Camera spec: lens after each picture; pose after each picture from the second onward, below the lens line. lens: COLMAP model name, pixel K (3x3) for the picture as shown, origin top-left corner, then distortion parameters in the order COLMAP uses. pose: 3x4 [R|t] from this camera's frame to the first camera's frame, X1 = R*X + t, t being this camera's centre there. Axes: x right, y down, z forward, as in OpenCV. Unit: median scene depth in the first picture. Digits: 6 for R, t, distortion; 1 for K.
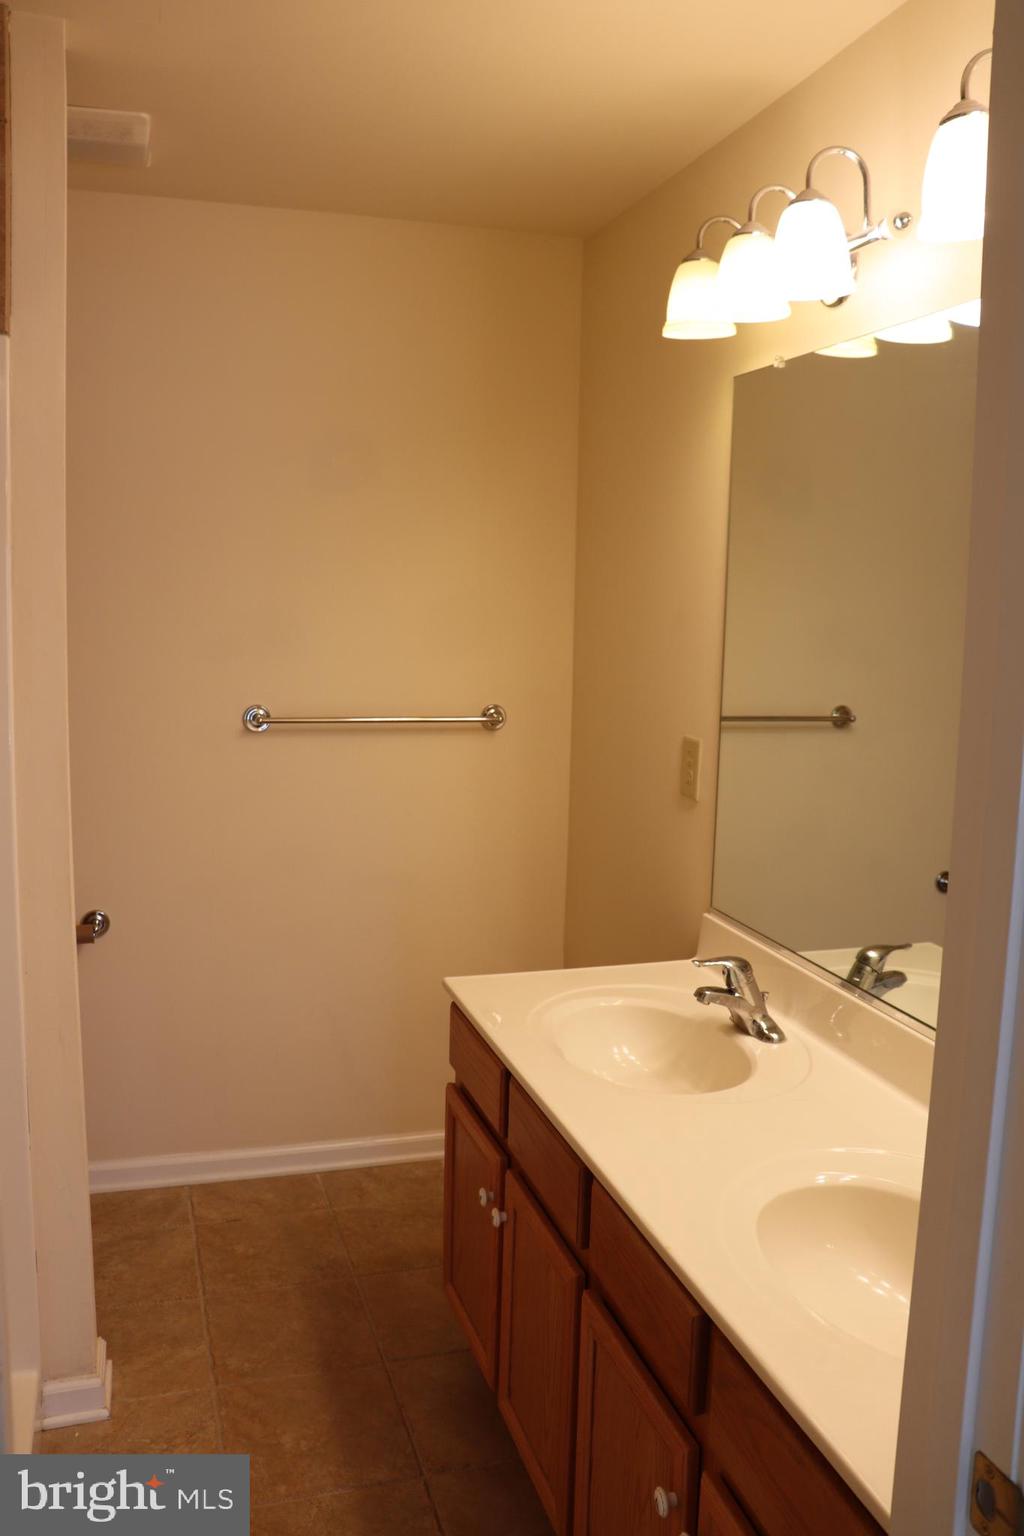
lens RADIAL K [[1253.5, 0, 512.0], [0, 1253.5, 768.0], [0, 0, 1]] dist [-0.166157, 0.146235]
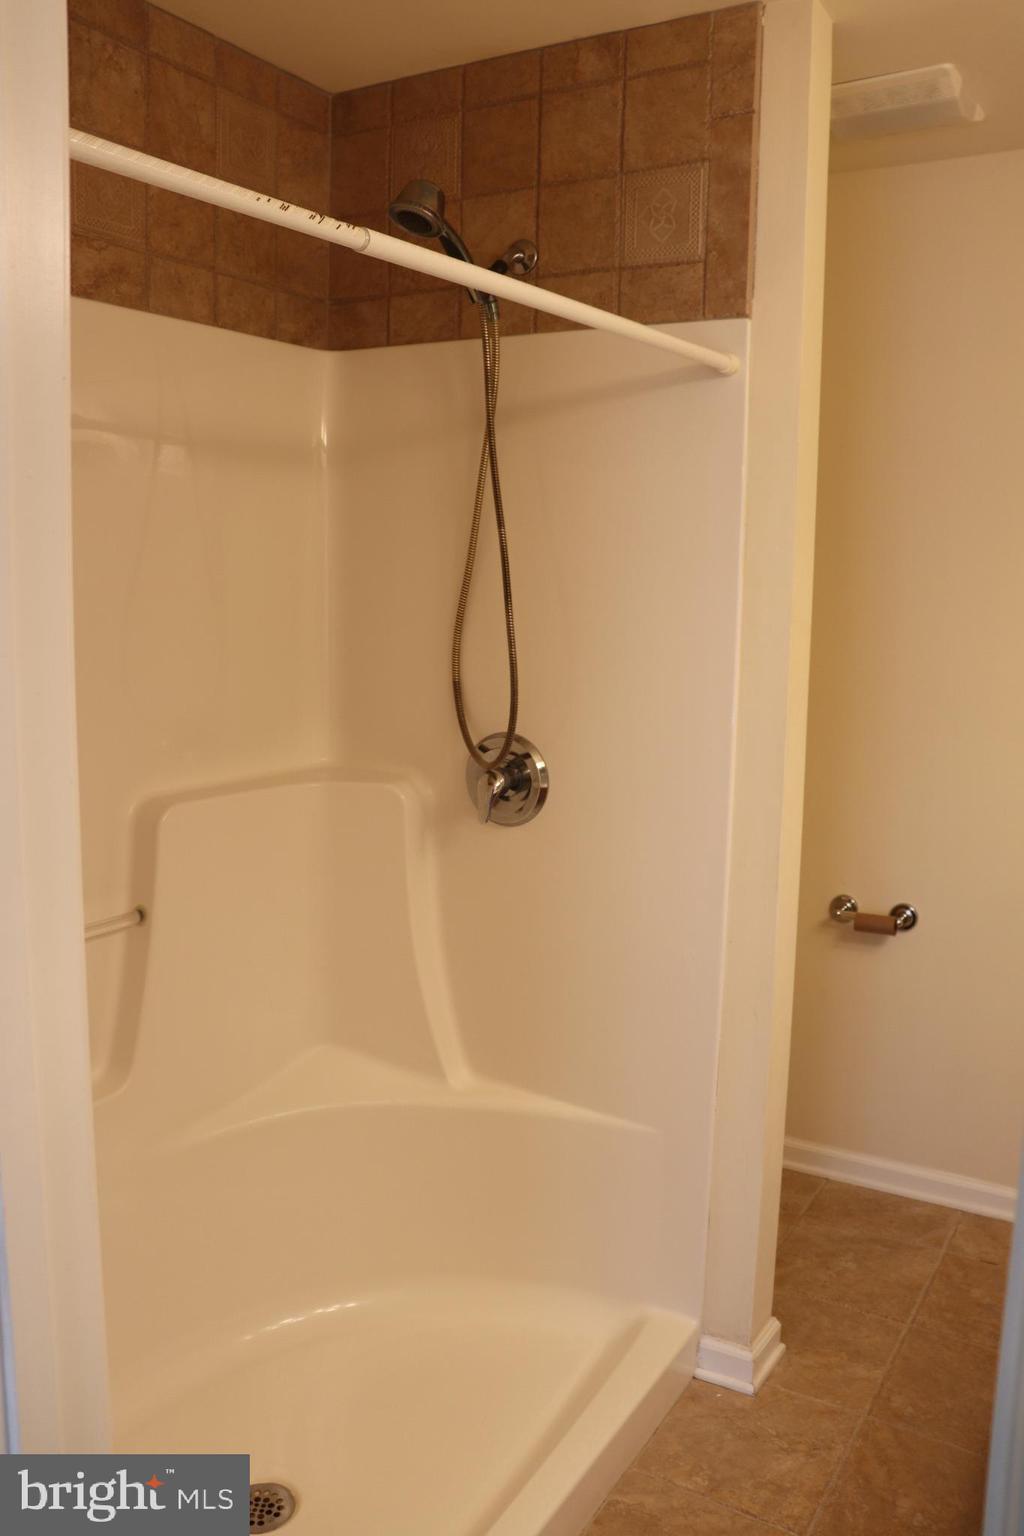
lens RADIAL K [[1253.5, 0, 512.0], [0, 1253.5, 768.0], [0, 0, 1]] dist [-0.166157, 0.146235]
pose [[0.672331, 0.101261, -0.733292, 0.204255], [-0.101698, 0.993842, 0.043997, -0.003108], [0.733231, 0.044993, 0.678489, 0.136024]]
